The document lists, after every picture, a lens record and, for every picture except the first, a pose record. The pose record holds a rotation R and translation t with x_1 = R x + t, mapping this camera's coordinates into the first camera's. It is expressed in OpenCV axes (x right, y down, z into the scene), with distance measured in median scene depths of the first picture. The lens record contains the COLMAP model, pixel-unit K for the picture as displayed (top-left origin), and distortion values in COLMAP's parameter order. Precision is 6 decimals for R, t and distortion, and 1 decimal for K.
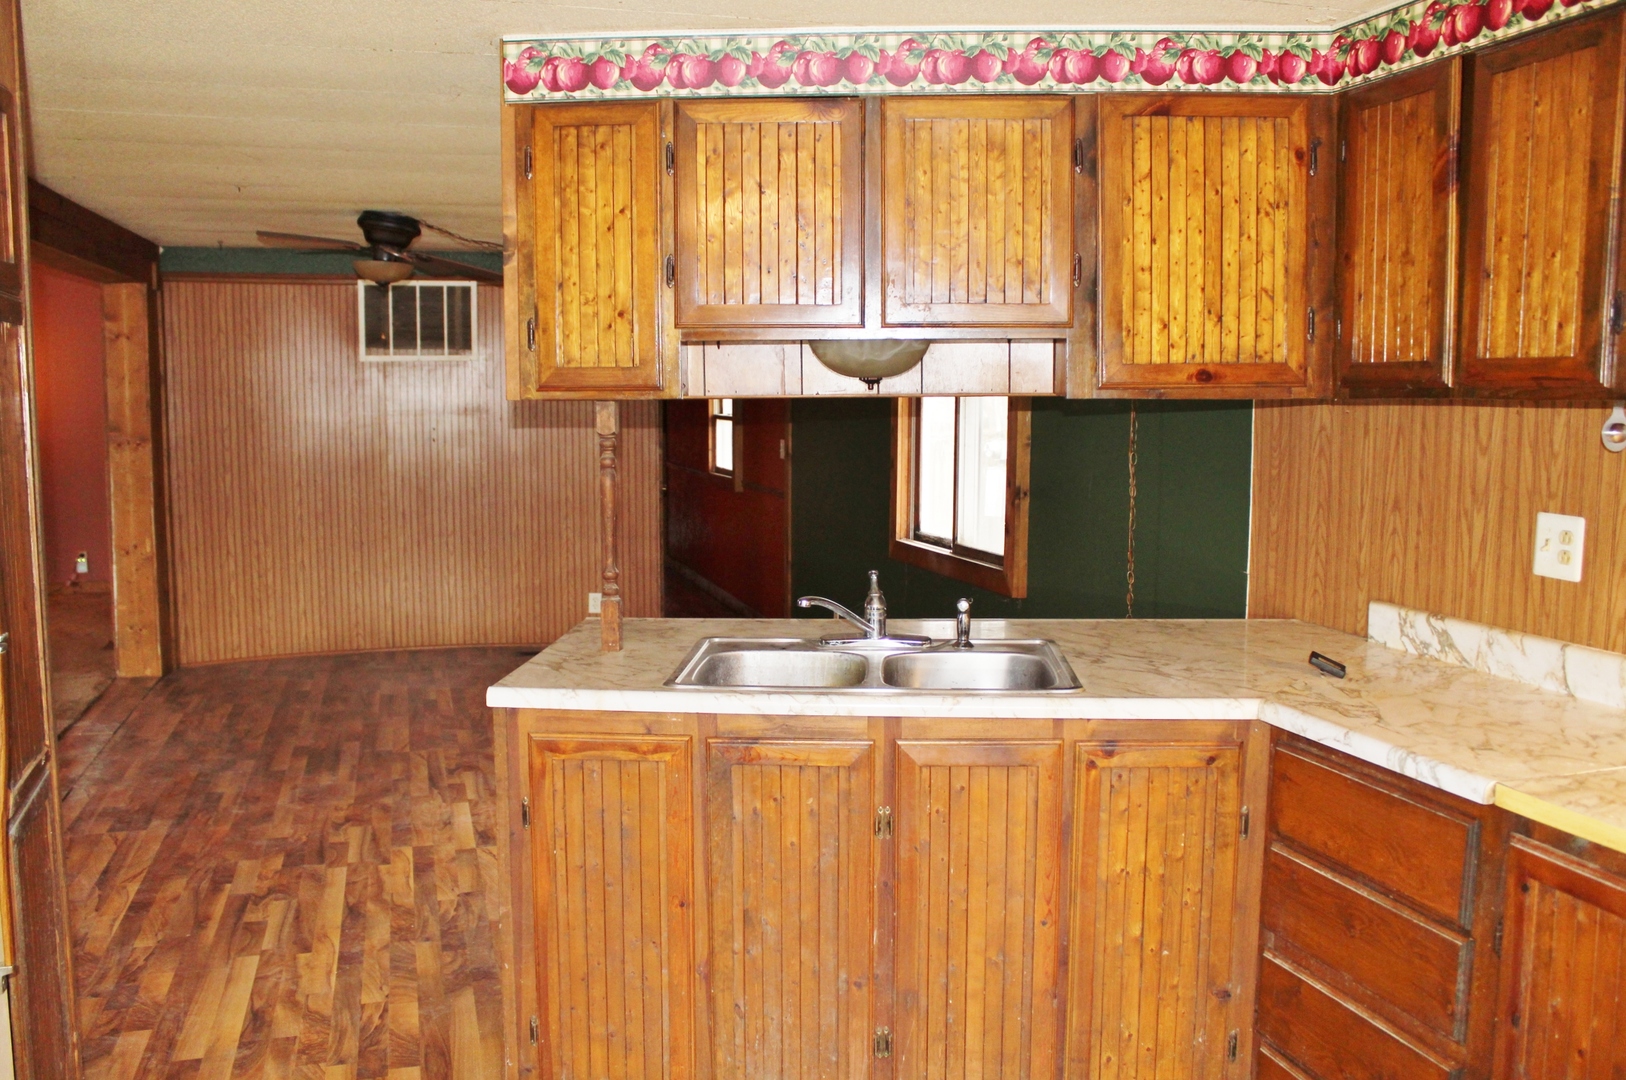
lens RADIAL K [[1353.7, 0, 813.0], [0, 1353.7, 540.0], [0, 0, 1]] dist [-0.179430, 0.153367]
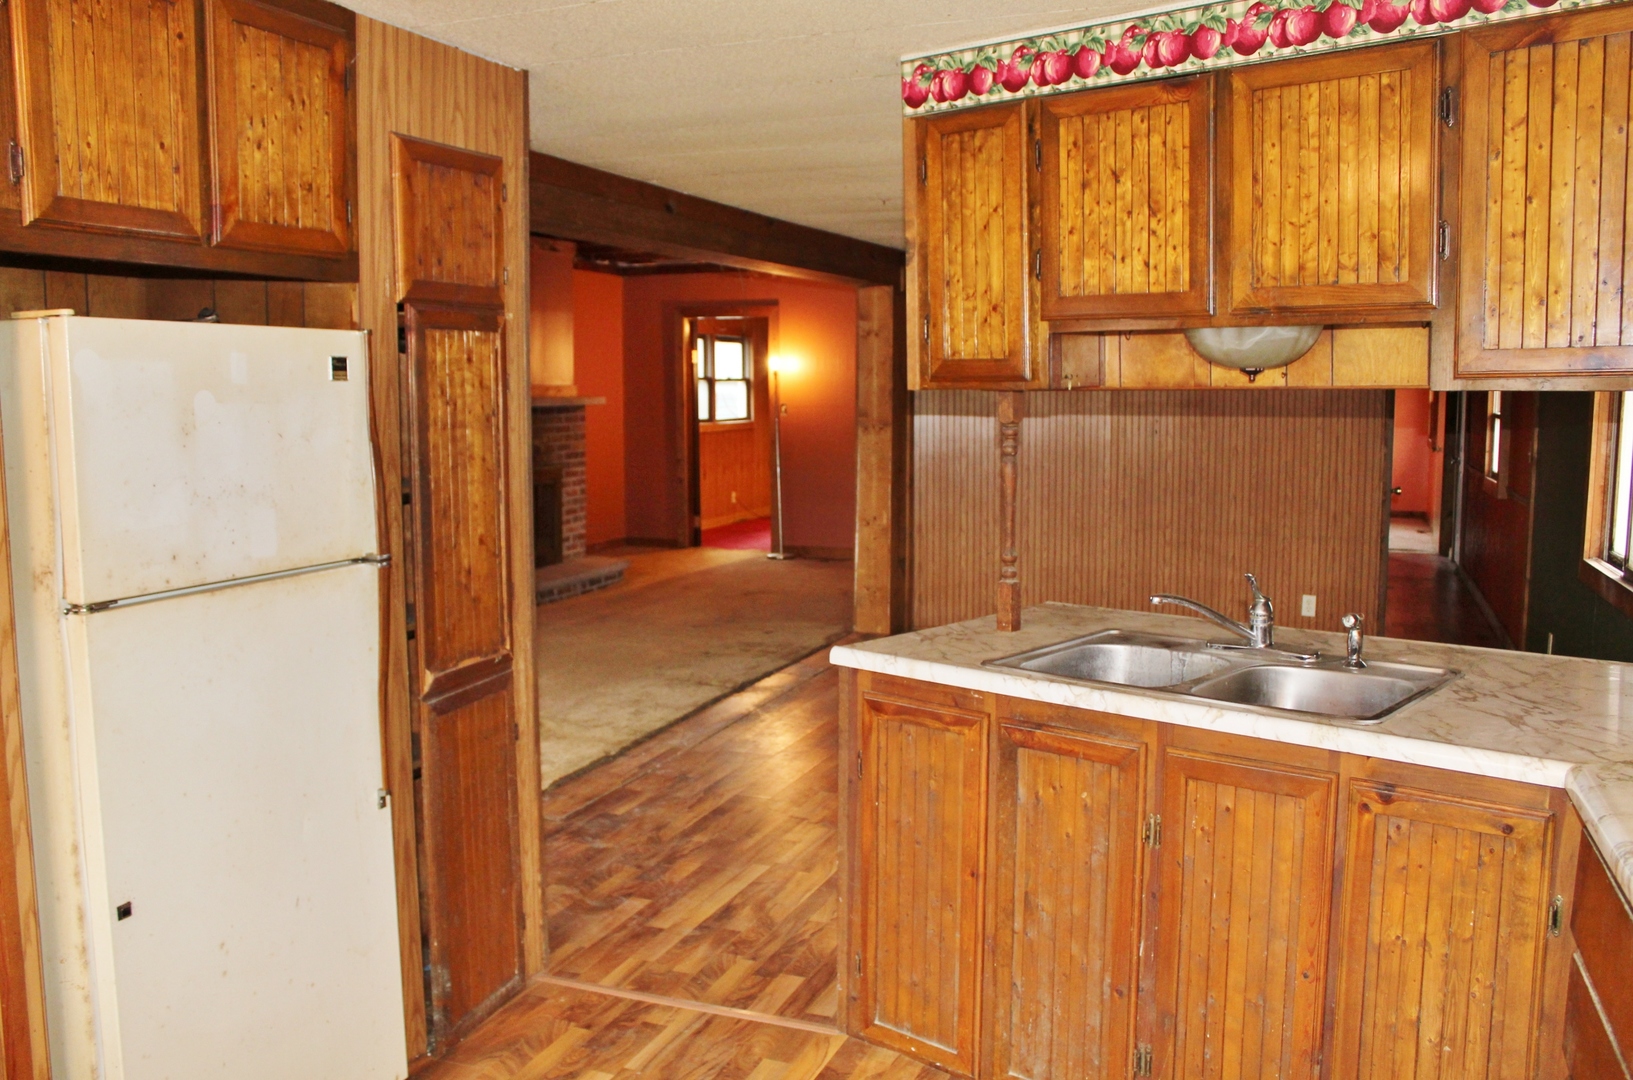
lens RADIAL K [[1359.7, 0, 816.5], [0, 1359.7, 540.0], [0, 0, 1]] dist [-0.176548, 0.146136]
pose [[0.785185, 0.064249, -0.615920, 0.411122], [-0.062095, 0.997759, 0.024920, -0.005501], [0.616141, 0.018679, 0.787415, 0.089946]]
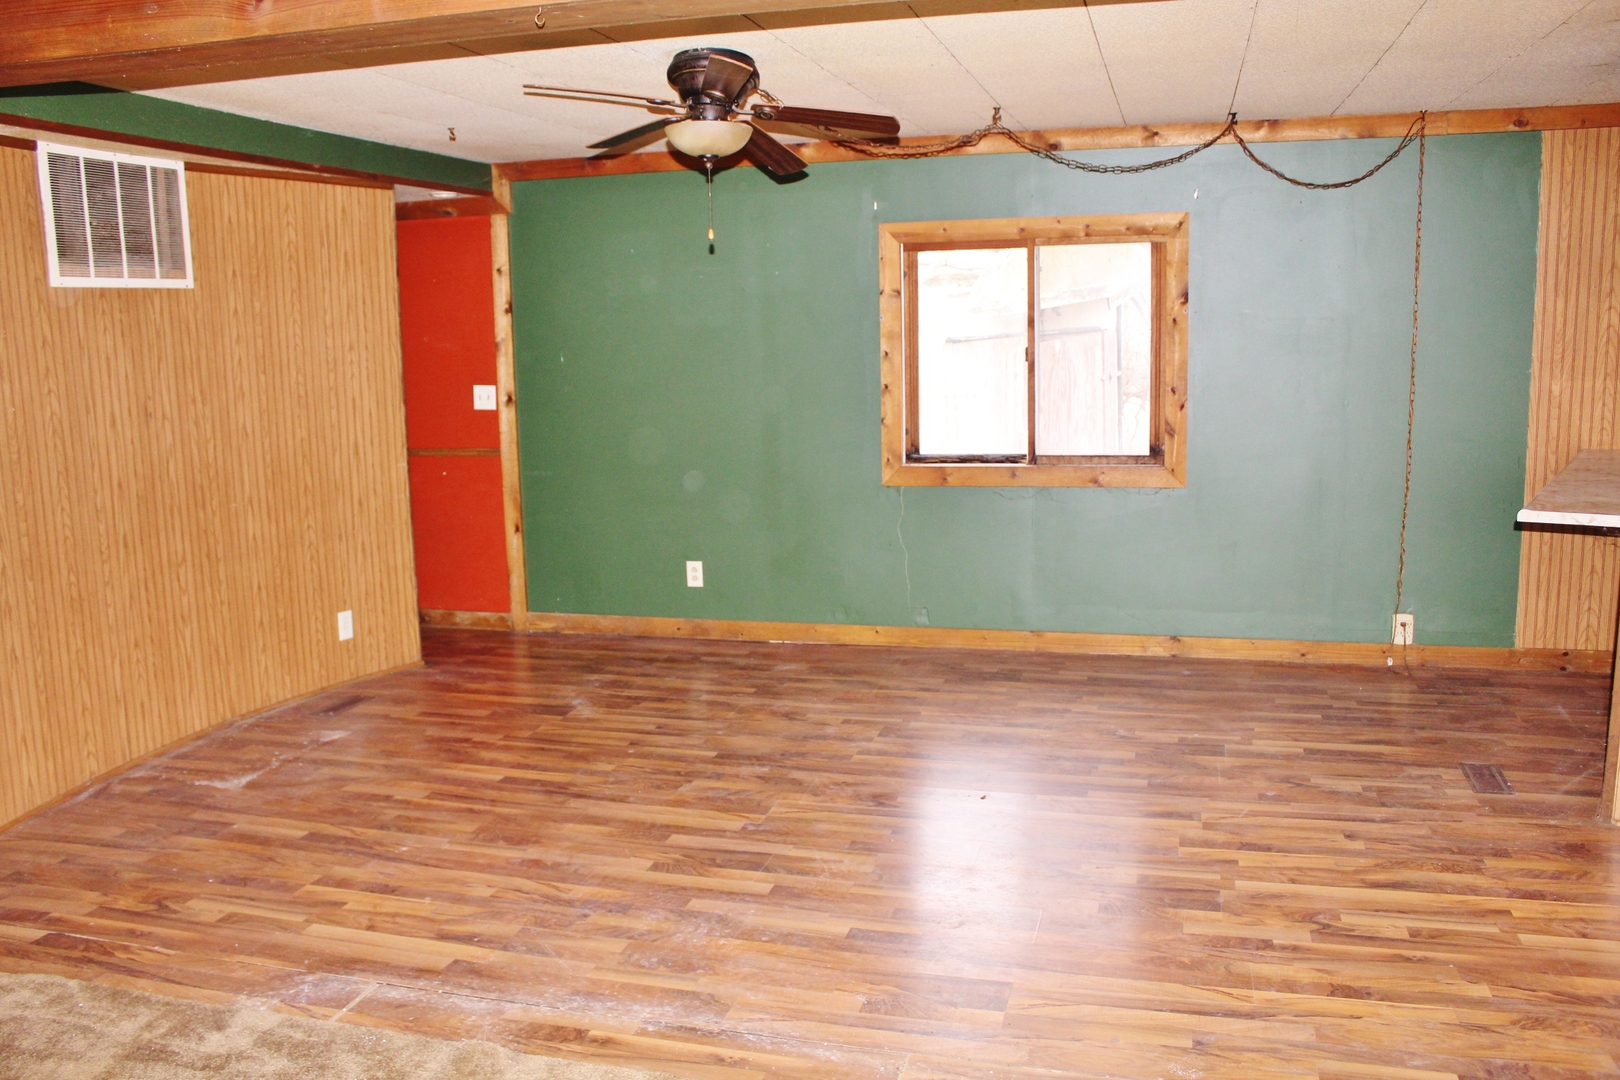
lens RADIAL K [[1348.7, 0, 810.0], [0, 1348.7, 540.0], [0, 0, 1]] dist [-0.179430, 0.153367]
pose [[0.539719, -0.150695, 0.828248, -1.721517], [0.117358, 0.987709, 0.103233, -0.120802], [-0.833625, 0.041485, 0.550770, 1.132800]]
